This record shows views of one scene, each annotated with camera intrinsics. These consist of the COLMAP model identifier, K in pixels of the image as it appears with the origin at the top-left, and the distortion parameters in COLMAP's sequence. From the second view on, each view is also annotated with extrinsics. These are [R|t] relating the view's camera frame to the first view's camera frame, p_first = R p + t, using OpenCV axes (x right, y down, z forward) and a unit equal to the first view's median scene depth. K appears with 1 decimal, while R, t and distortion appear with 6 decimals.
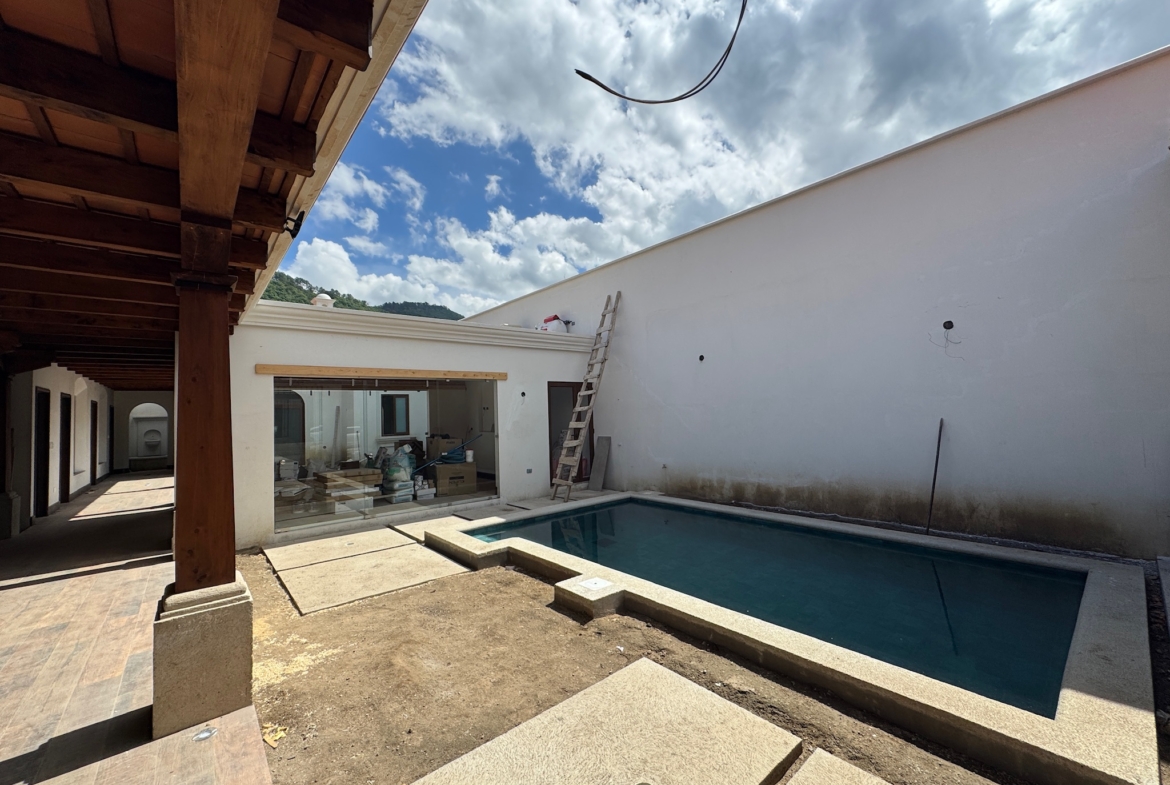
lens RADIAL K [[468.8, 0, 588.0], [0, 468.8, 392.4], [0, 0, 1]] dist [0.006111, -0.000188]
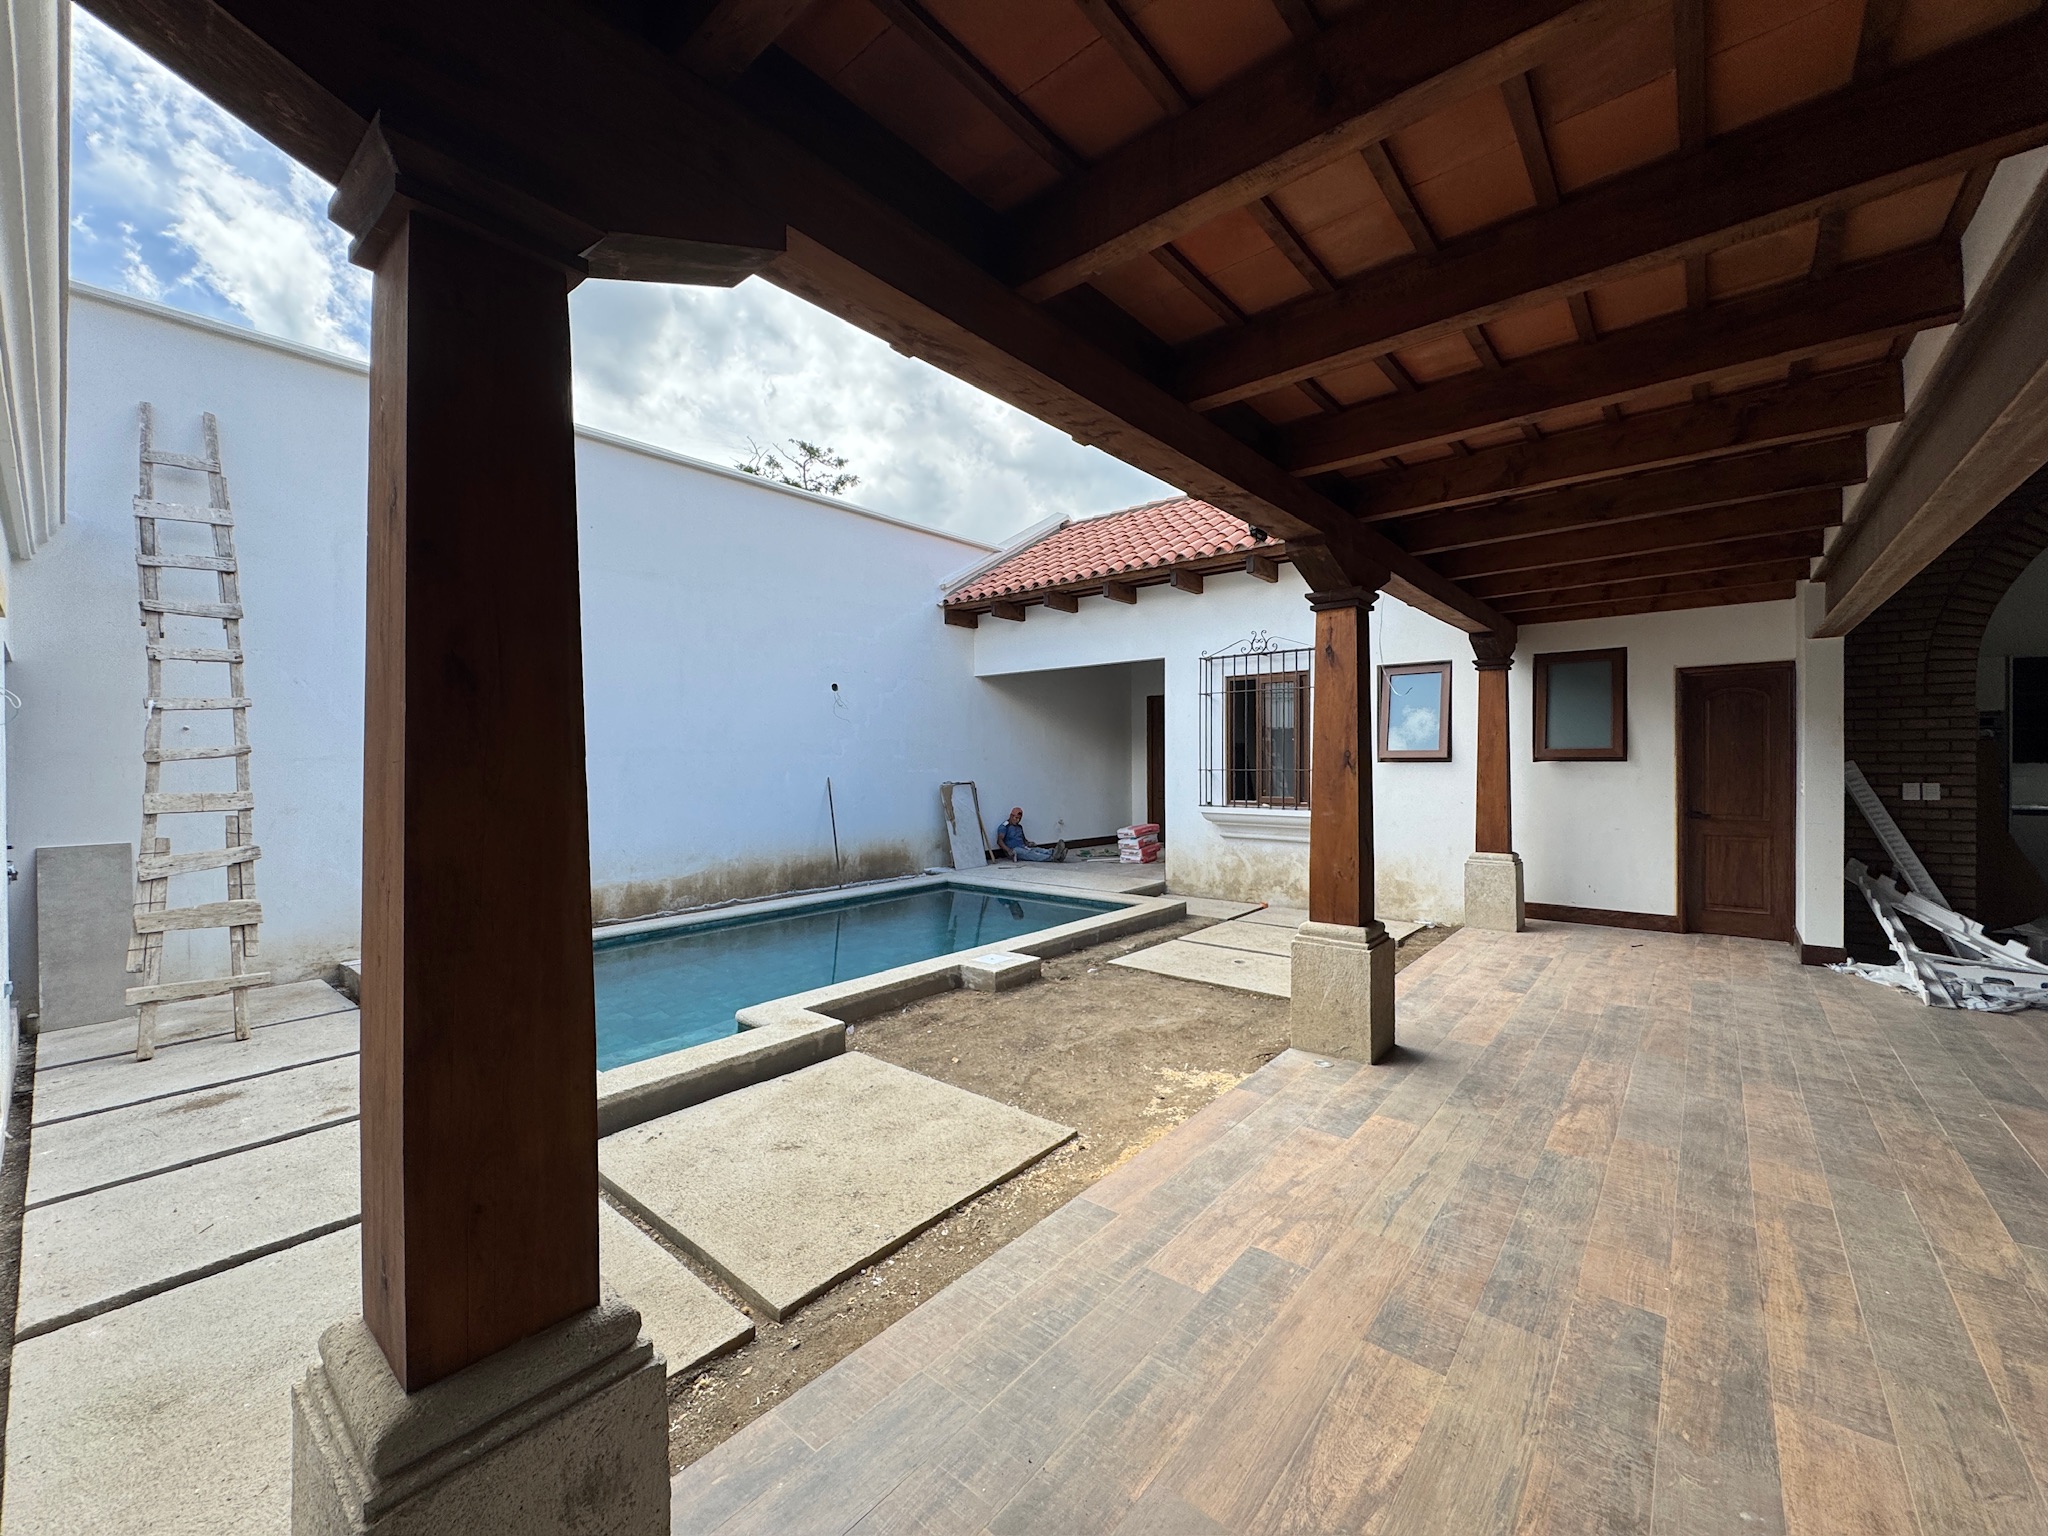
lens RADIAL K [[807.5, 0, 1029.0], [0, 807.5, 767.5], [0, 0, 1]] dist [-0.001524, 0.000618]
pose [[-0.170727, 0.026794, 0.984954, -1.573371], [-0.026383, 0.999147, -0.031753, 0.115961], [-0.984965, -0.031407, -0.169874, 1.301700]]
